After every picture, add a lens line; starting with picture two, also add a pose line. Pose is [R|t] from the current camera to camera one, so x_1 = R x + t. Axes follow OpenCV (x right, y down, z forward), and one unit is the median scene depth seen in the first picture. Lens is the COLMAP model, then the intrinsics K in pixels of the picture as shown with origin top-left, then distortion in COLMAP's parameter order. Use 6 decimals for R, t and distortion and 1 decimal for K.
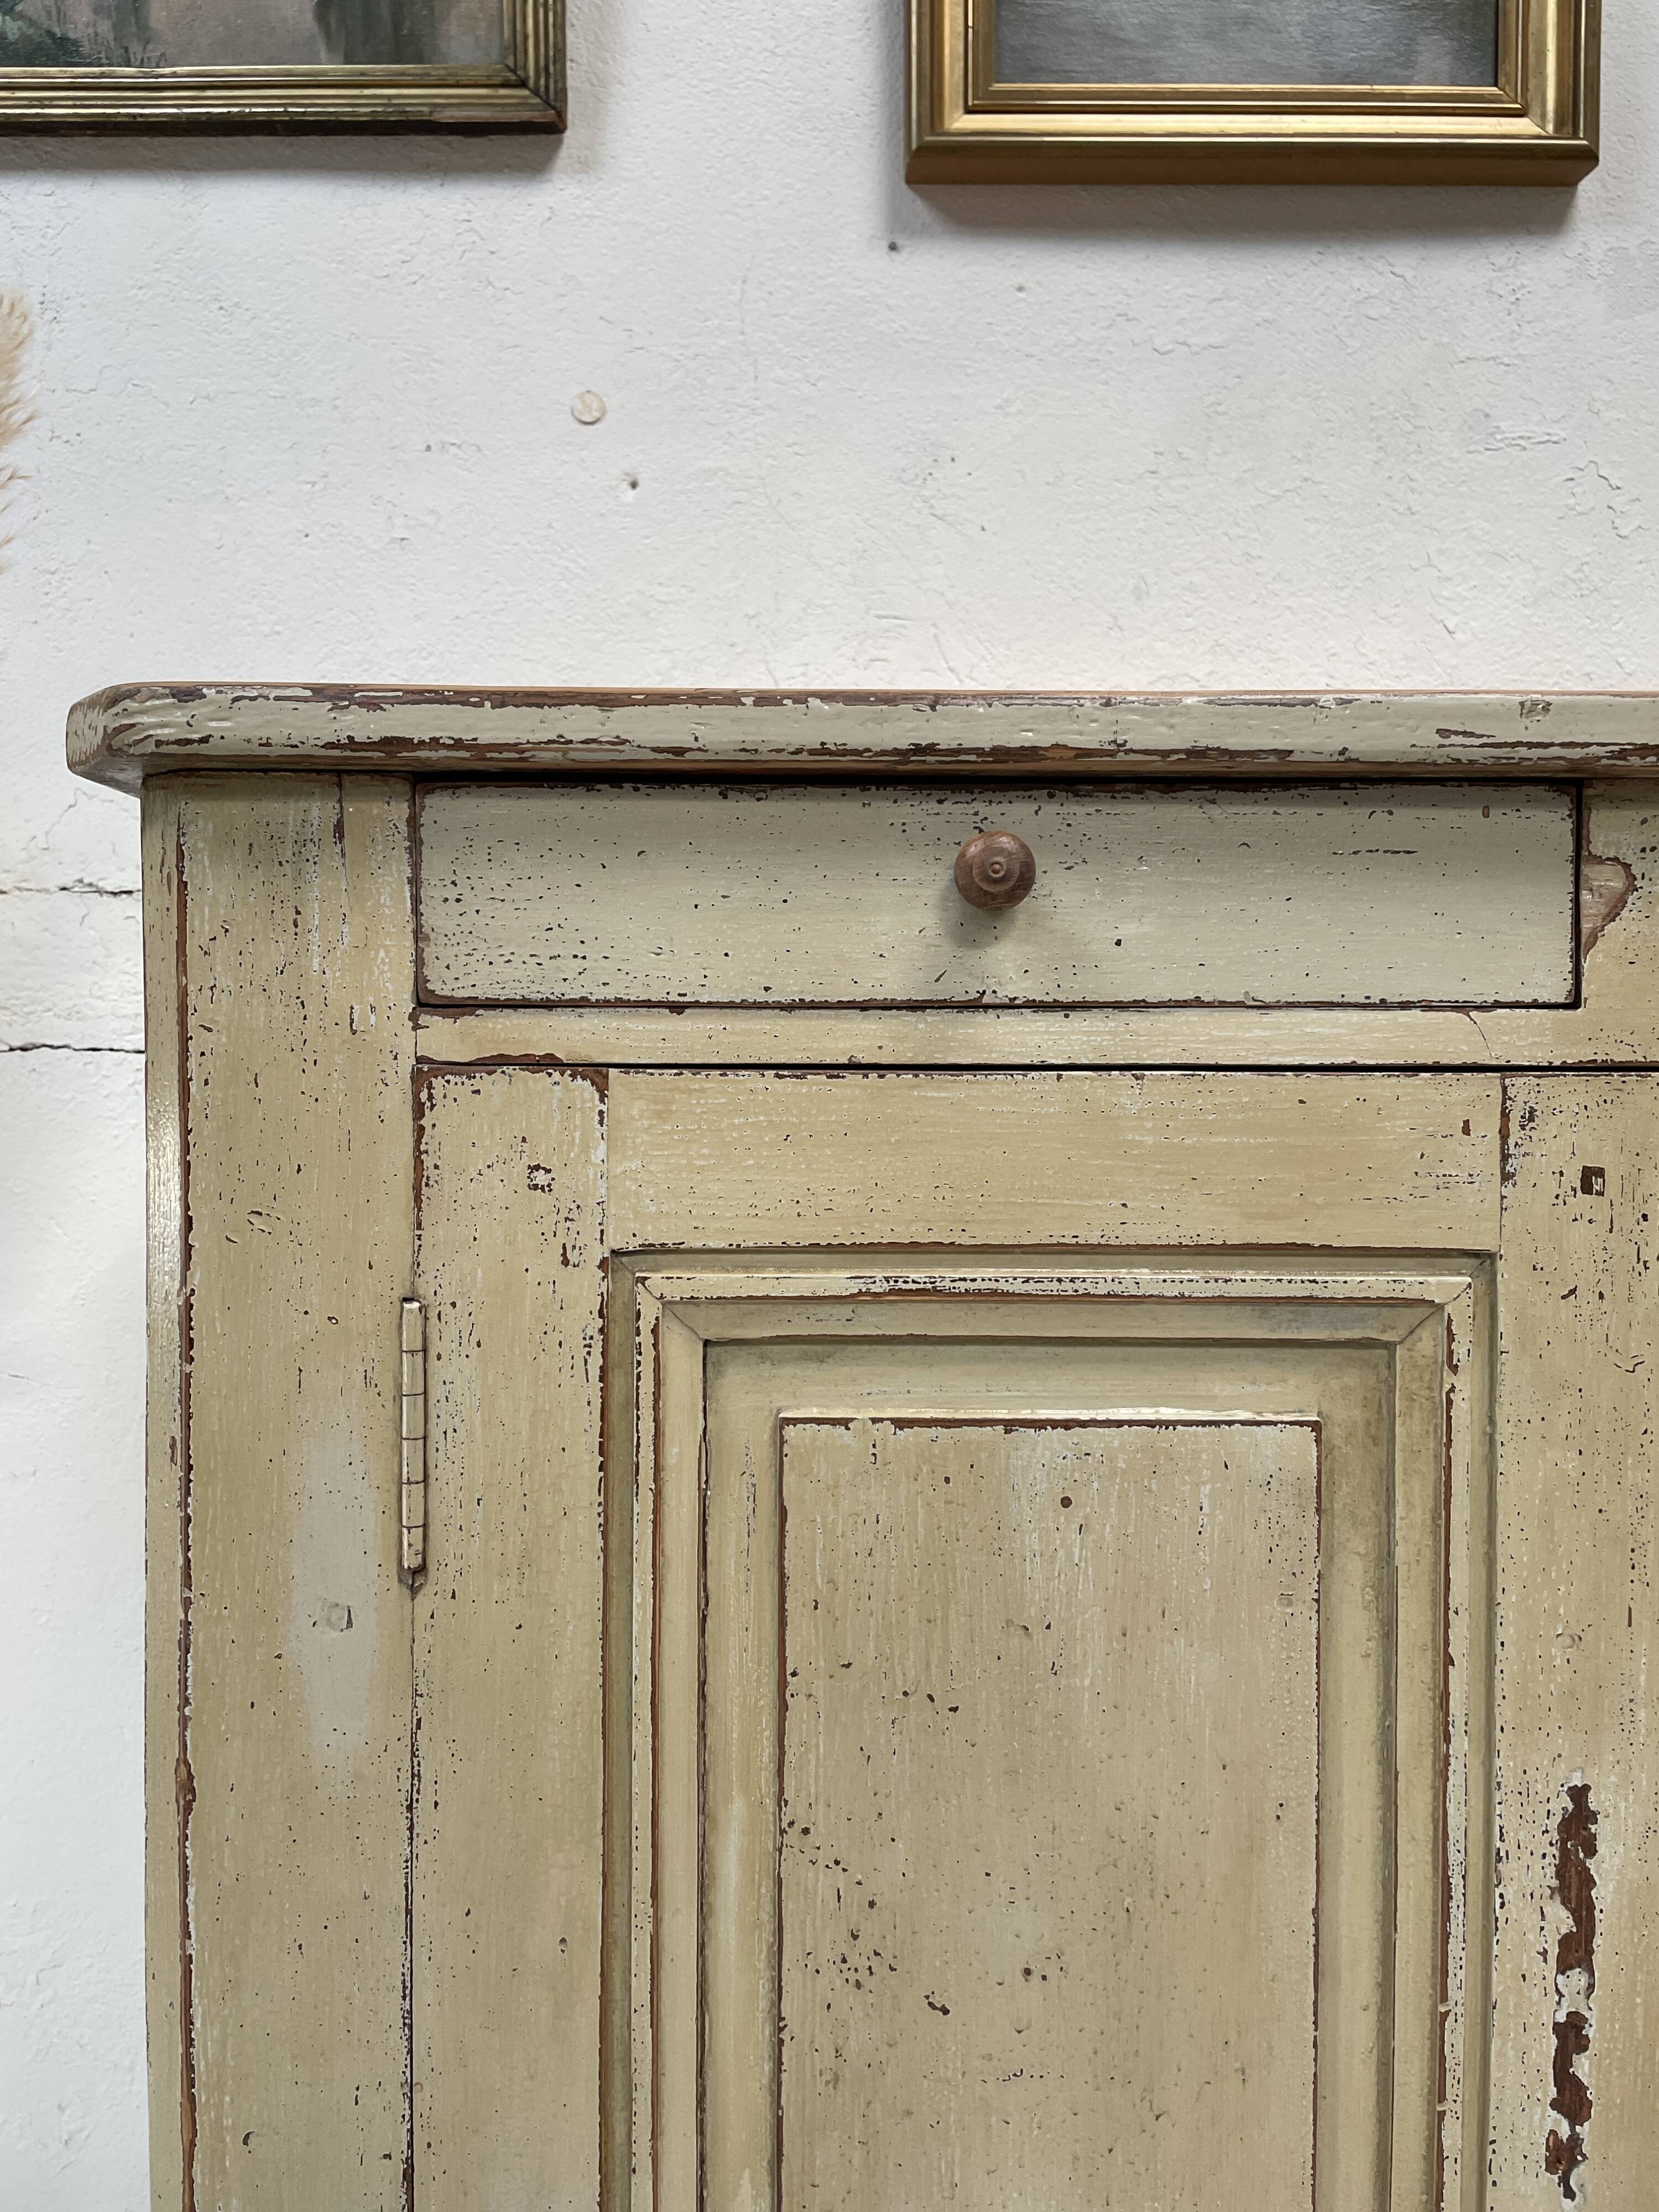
lens RADIAL K [[1670.0, 0, 834.1], [0, 1670.0, 1097.3], [0, 0, 1]] dist [0.086160, -0.109577]
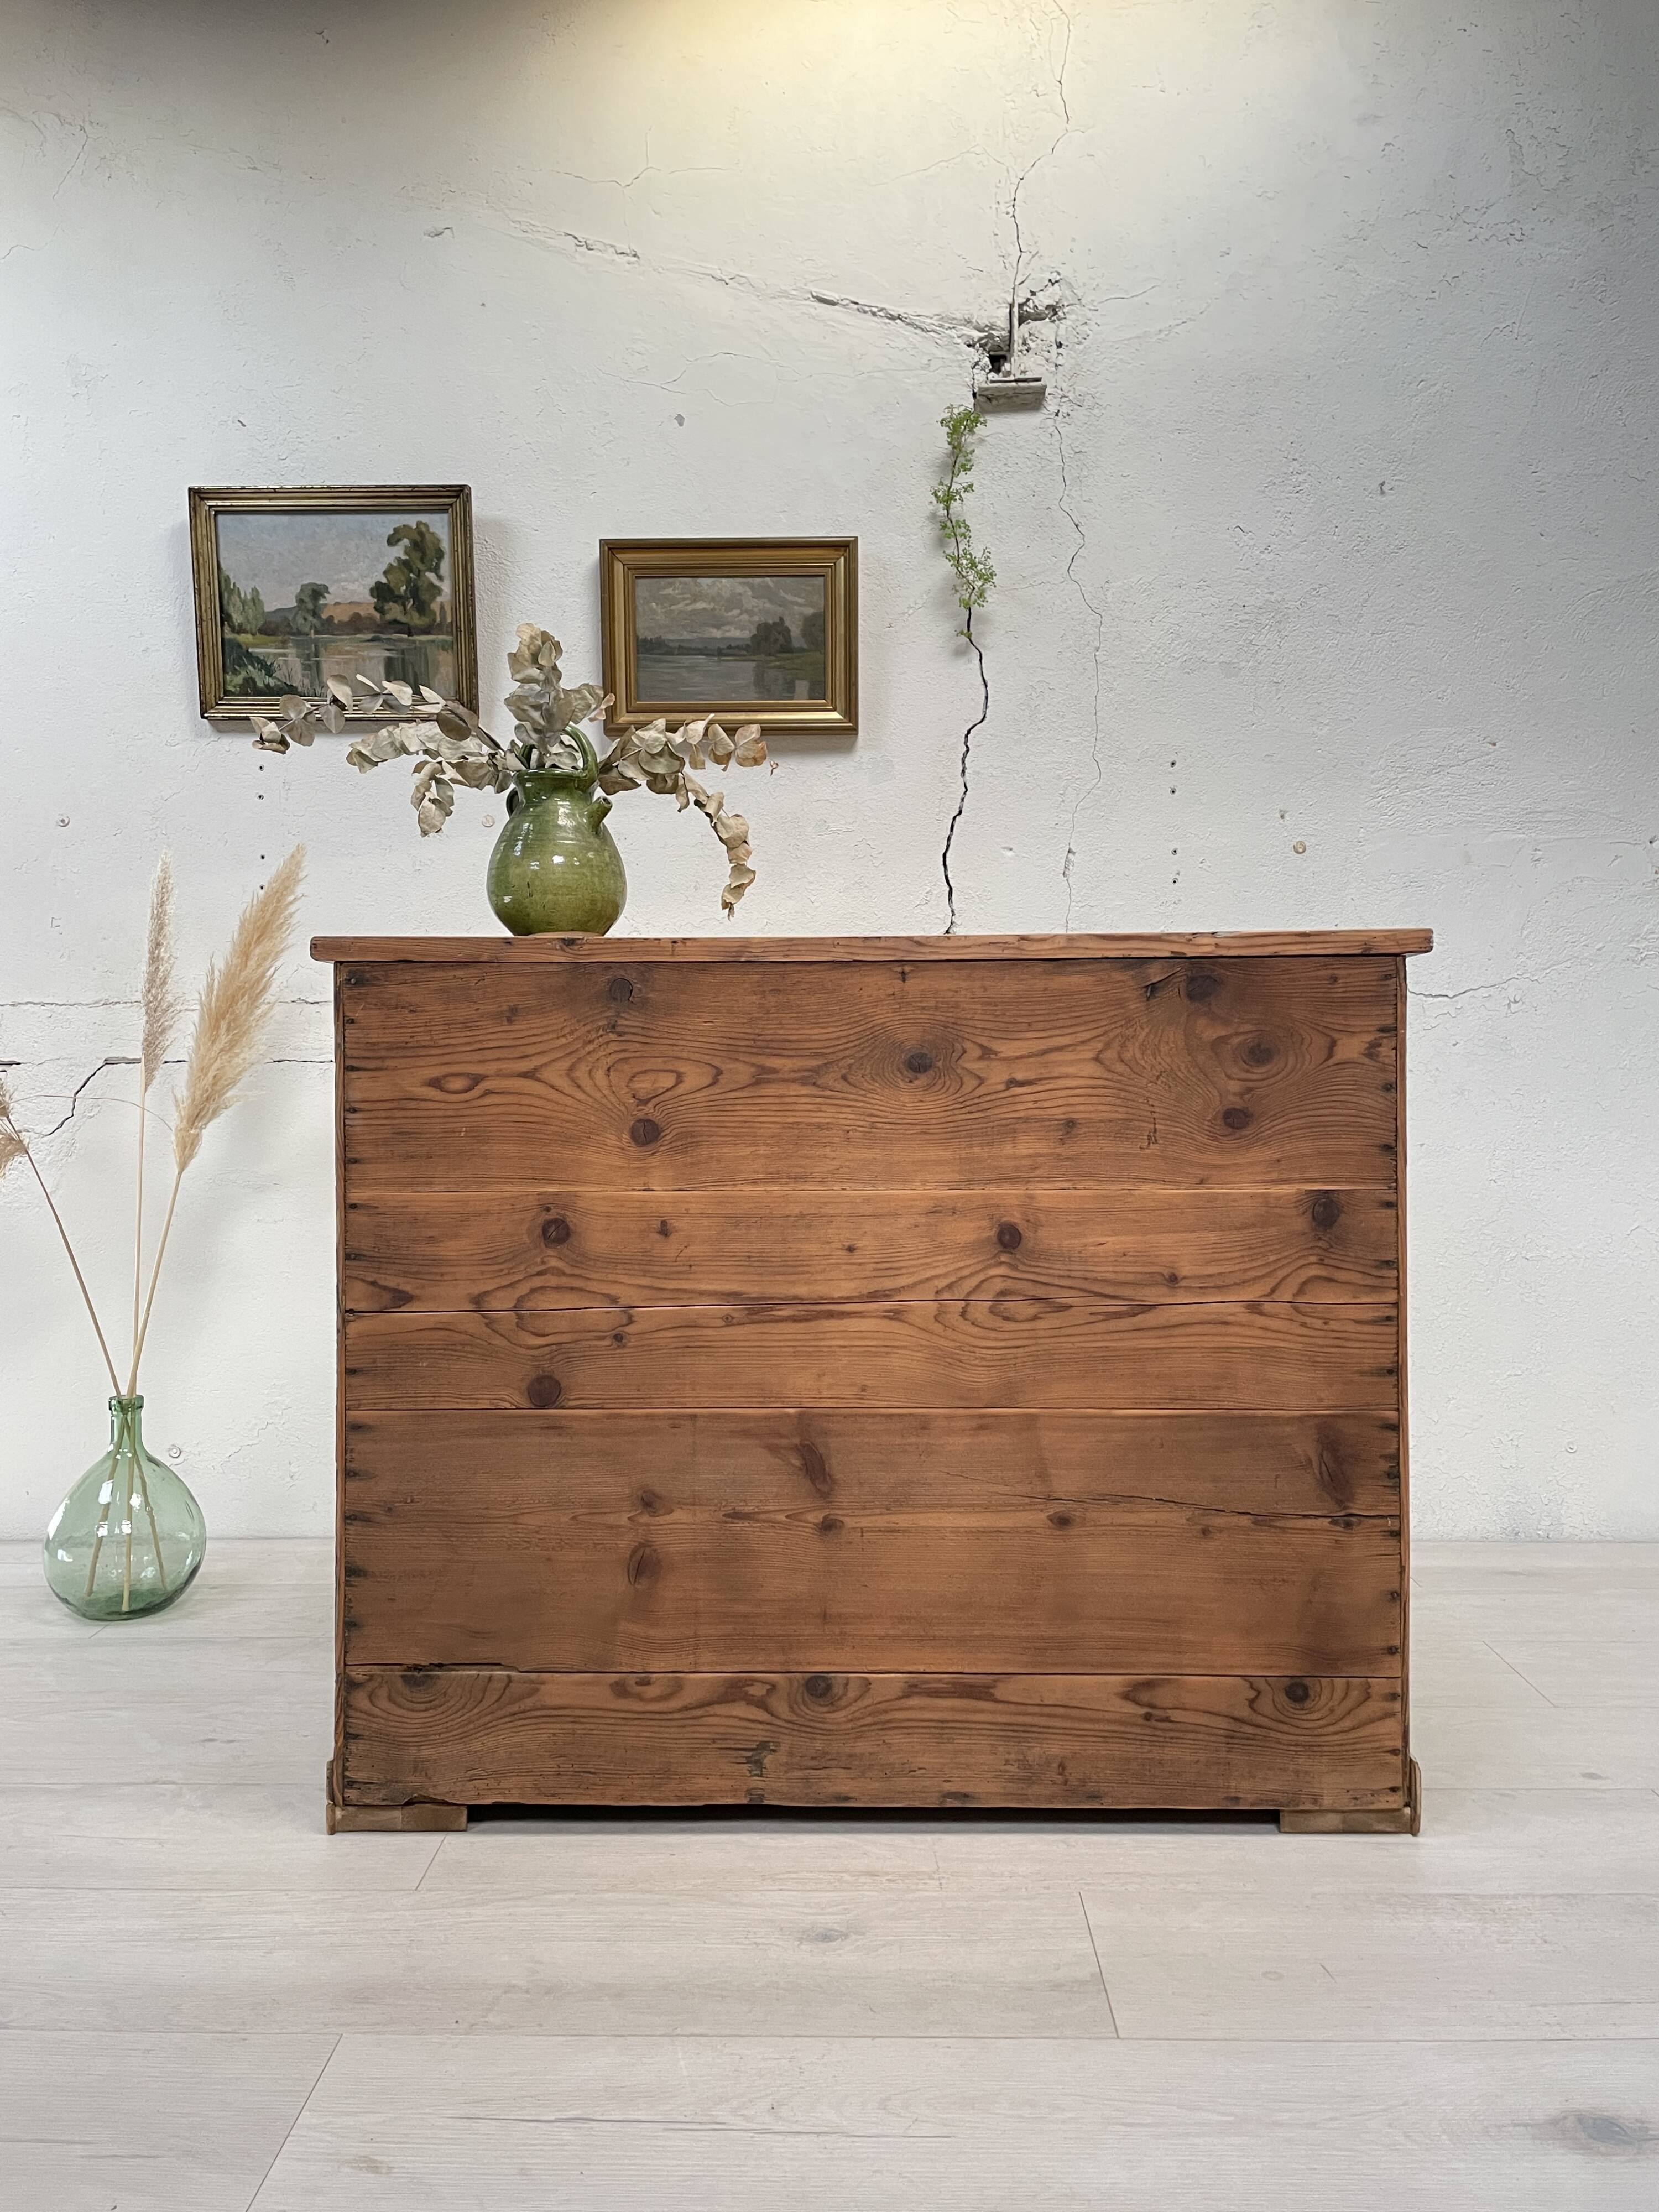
lens RADIAL K [[1670.0, 0, 830.9], [0, 1670.0, 1094.5], [0, 0, 1]] dist [0.086160, -0.109577]
pose [[0.999571, -0.005126, -0.028833, 0.855583], [0.004784, 0.999917, -0.011937, 0.107843], [0.028892, 0.011794, 0.999513, -2.966217]]
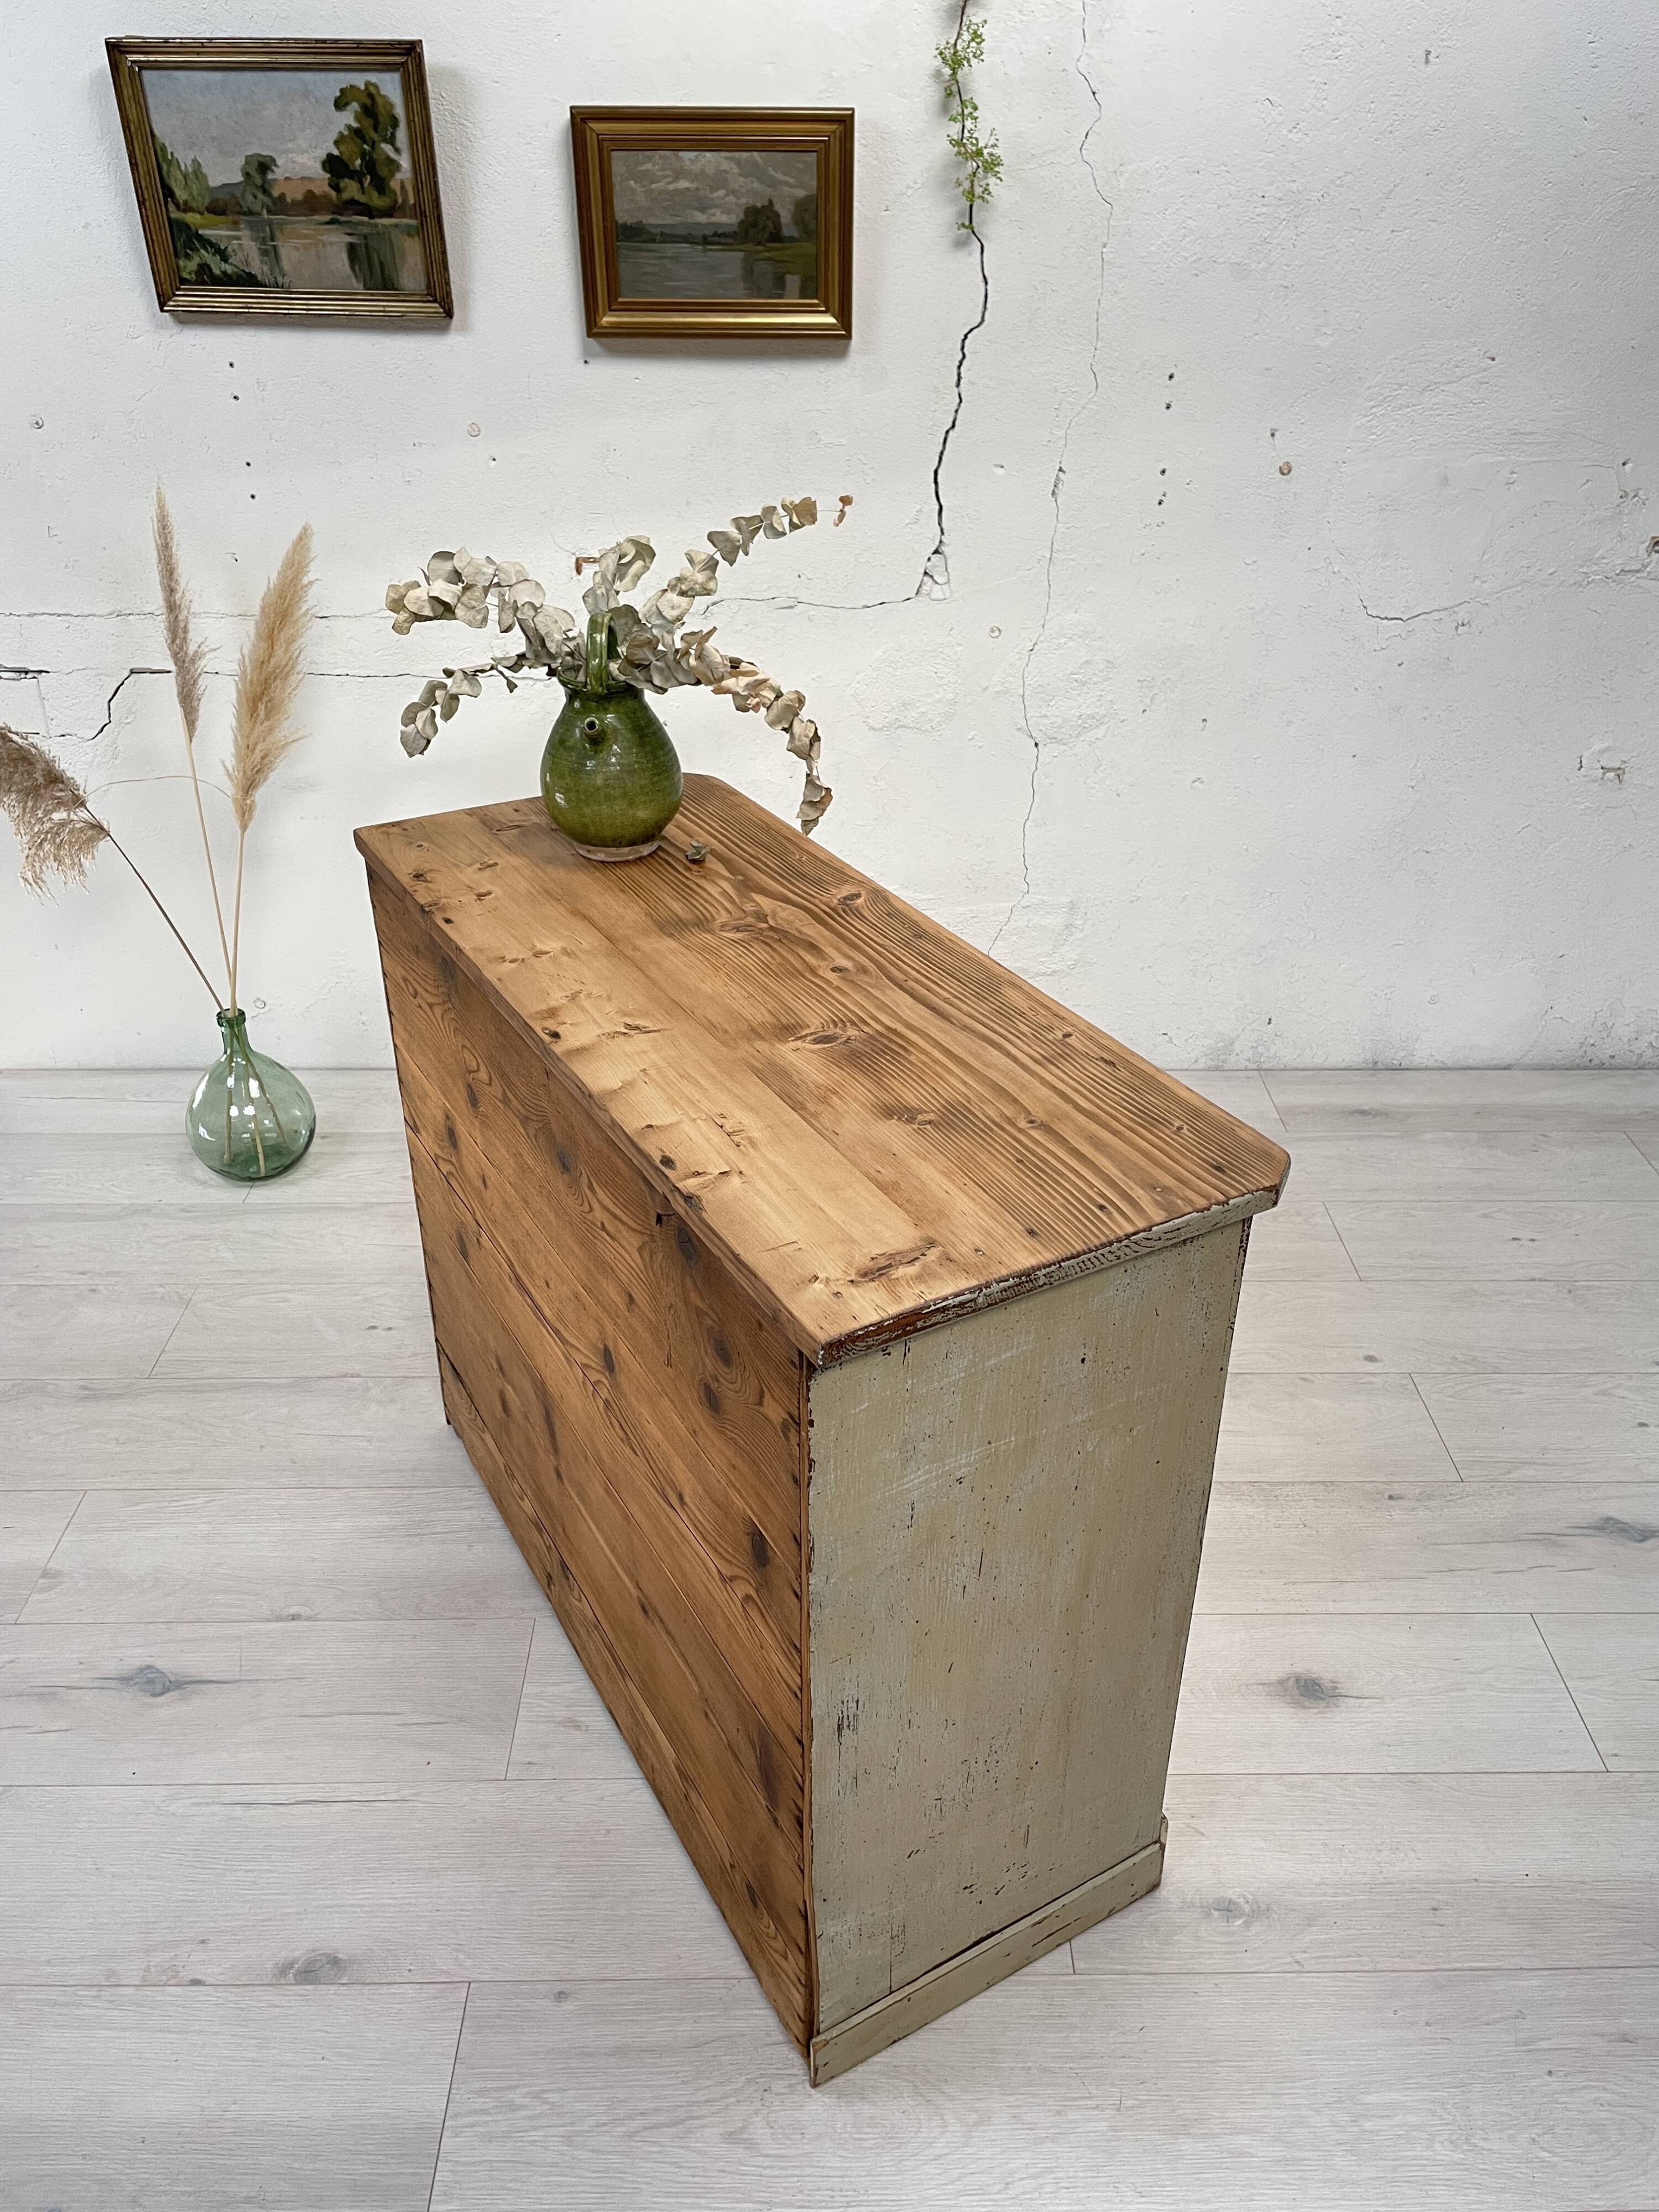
lens RADIAL K [[1670.0, 0, 845.4], [0, 1670.0, 1111.8], [0, 0, 1]] dist [0.086160, -0.109577]
pose [[0.999944, 0.002721, 0.010193, 0.742310], [-0.007346, 0.873055, 0.487566, -1.393703], [-0.007572, -0.487613, 0.873027, -3.302993]]
